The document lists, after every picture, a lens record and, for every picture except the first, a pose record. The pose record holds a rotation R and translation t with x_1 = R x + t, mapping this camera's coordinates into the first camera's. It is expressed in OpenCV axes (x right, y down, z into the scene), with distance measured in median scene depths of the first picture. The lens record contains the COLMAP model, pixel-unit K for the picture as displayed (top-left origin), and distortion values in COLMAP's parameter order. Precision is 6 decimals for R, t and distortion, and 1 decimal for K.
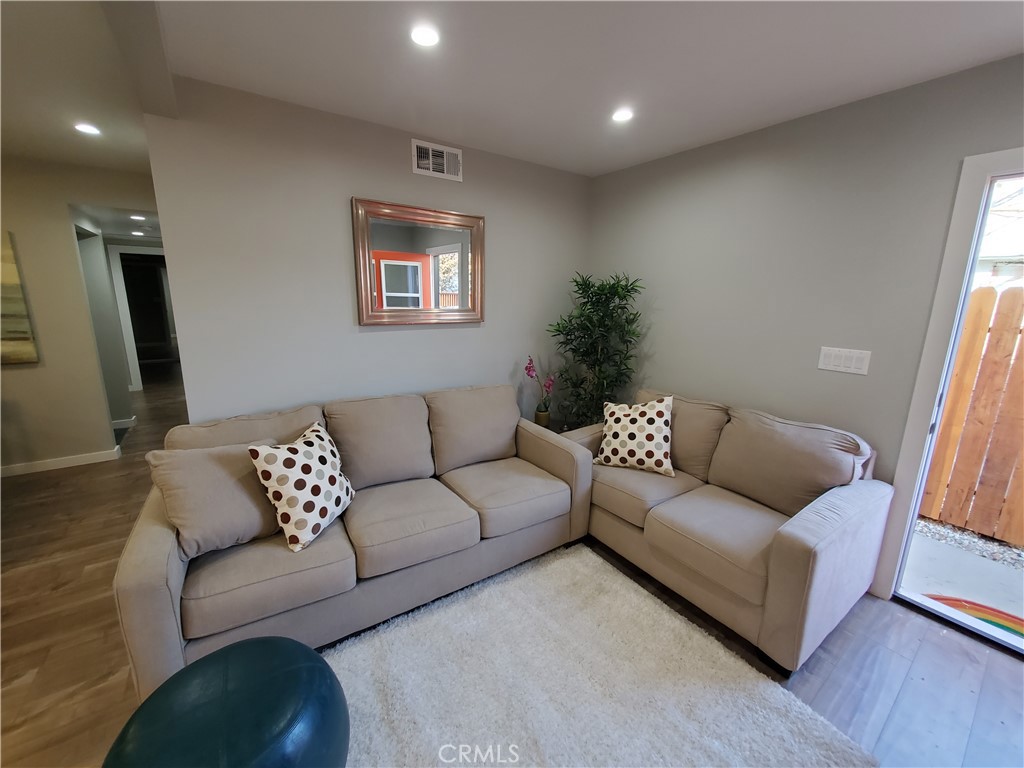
lens RADIAL K [[403.7, 0, 518.3], [0, 403.7, 377.8], [0, 0, 1]] dist [-0.001972, -0.000489]
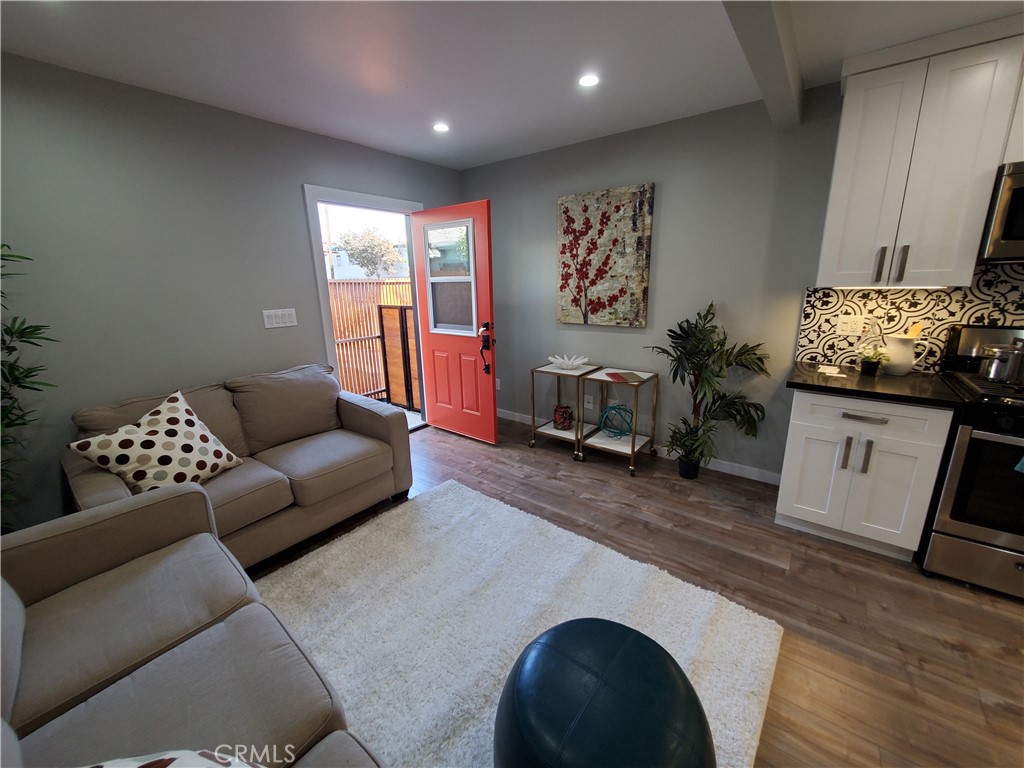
lens RADIAL K [[403.7, 0, 518.3], [0, 403.7, 377.8], [0, 0, 1]] dist [-0.001972, -0.000489]
pose [[-0.284275, -0.244682, 0.926994, -0.708513], [0.210419, 0.927388, 0.309314, -0.108325], [-0.935367, 0.282987, -0.212148, 0.605965]]
